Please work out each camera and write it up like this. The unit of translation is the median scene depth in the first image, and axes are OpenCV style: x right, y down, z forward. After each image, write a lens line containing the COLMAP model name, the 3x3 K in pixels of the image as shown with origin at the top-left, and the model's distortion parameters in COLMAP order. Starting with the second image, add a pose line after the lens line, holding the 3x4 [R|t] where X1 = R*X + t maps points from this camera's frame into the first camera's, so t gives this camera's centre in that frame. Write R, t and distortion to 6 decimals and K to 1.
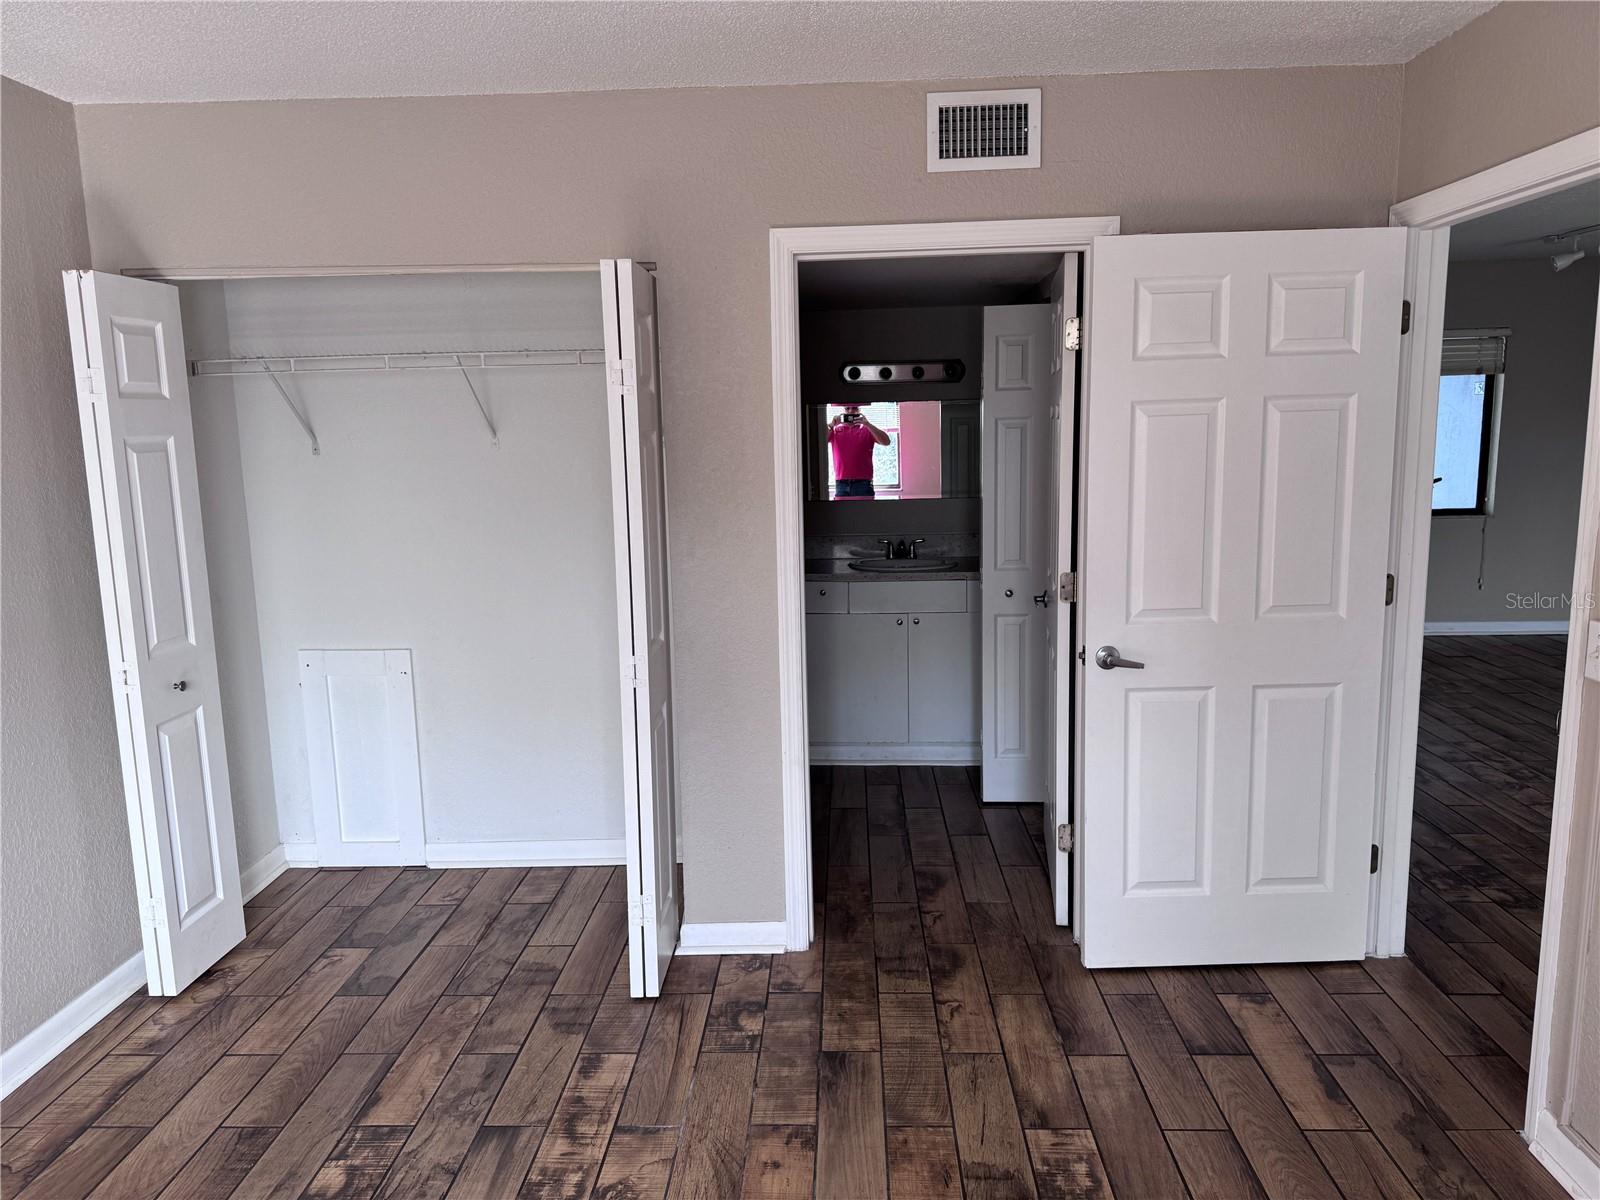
lens RADIAL K [[1114.4, 0, 800.0], [0, 1114.4, 600.0], [0, 0, 1]] dist [0.107950, -0.150790]
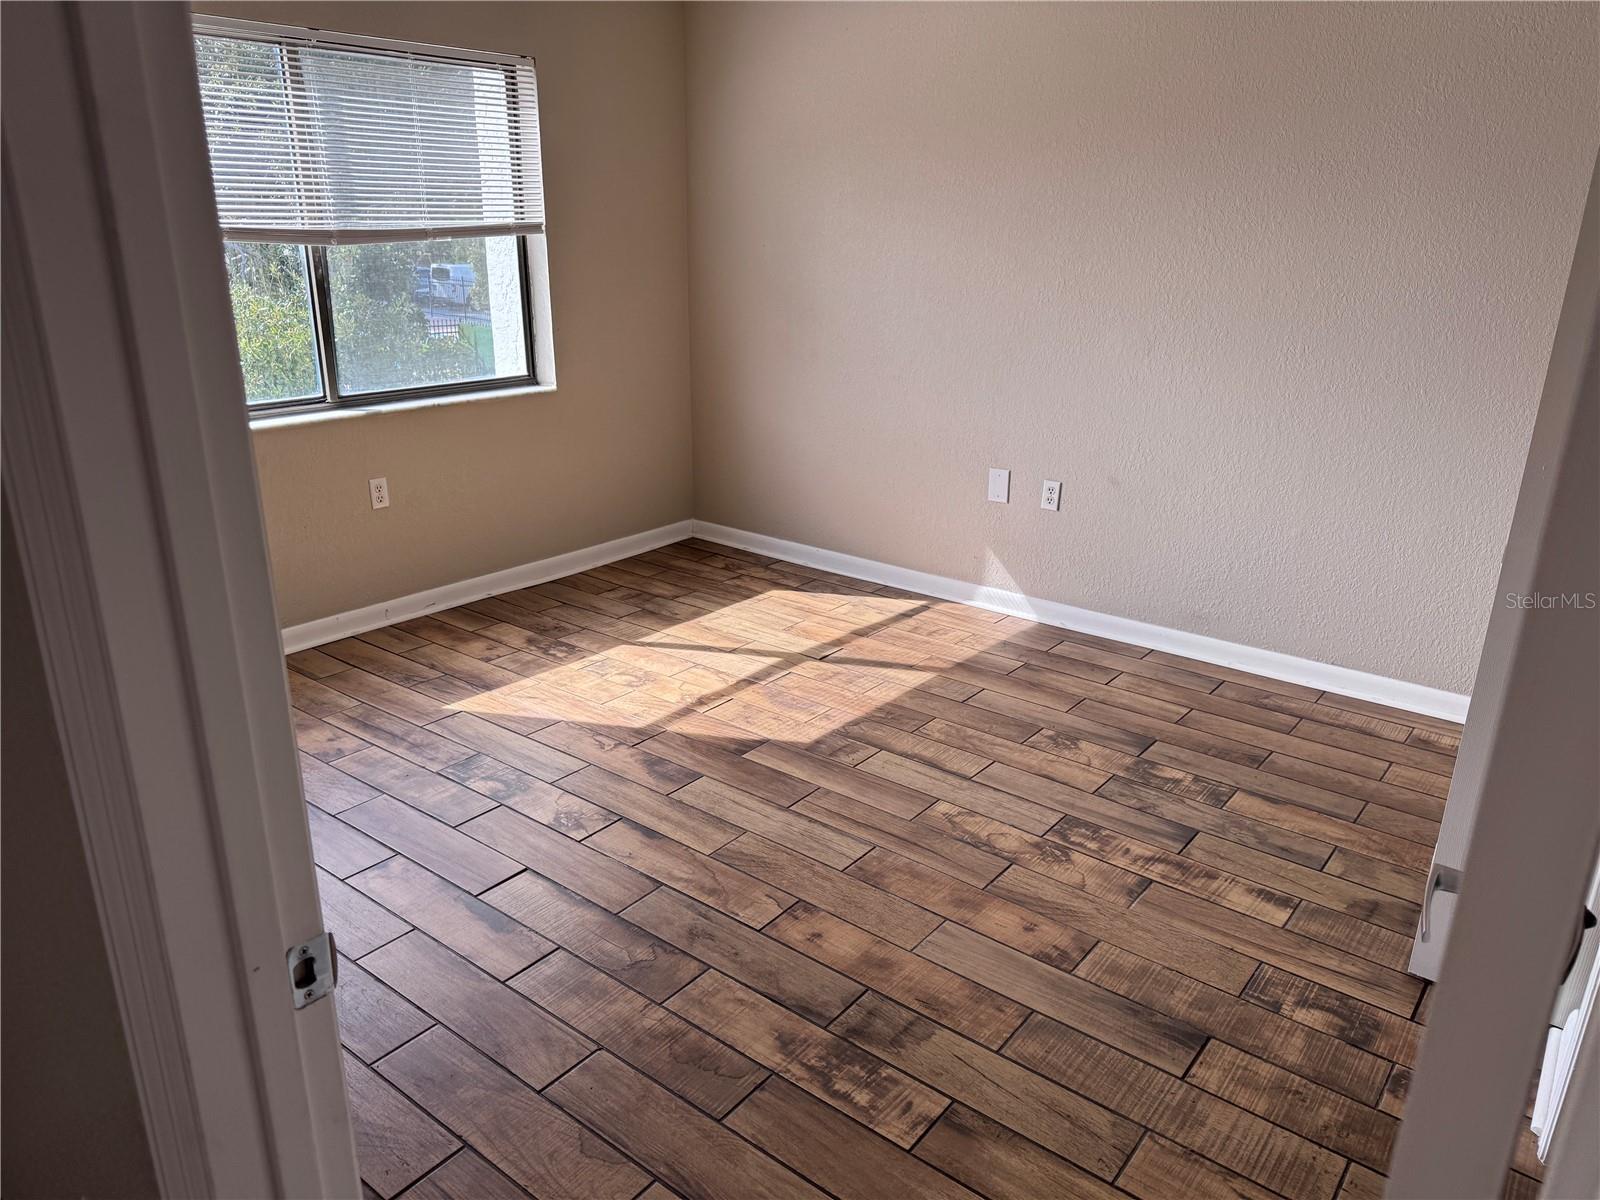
lens RADIAL K [[1114.4, 0, 800.0], [0, 1114.4, 600.0], [0, 0, 1]] dist [0.107950, -0.150790]
pose [[-0.579575, 0.276967, -0.766408, 0.749889], [-0.137561, 0.893725, 0.427003, -0.168497], [0.803224, 0.352908, -0.479882, 1.136384]]
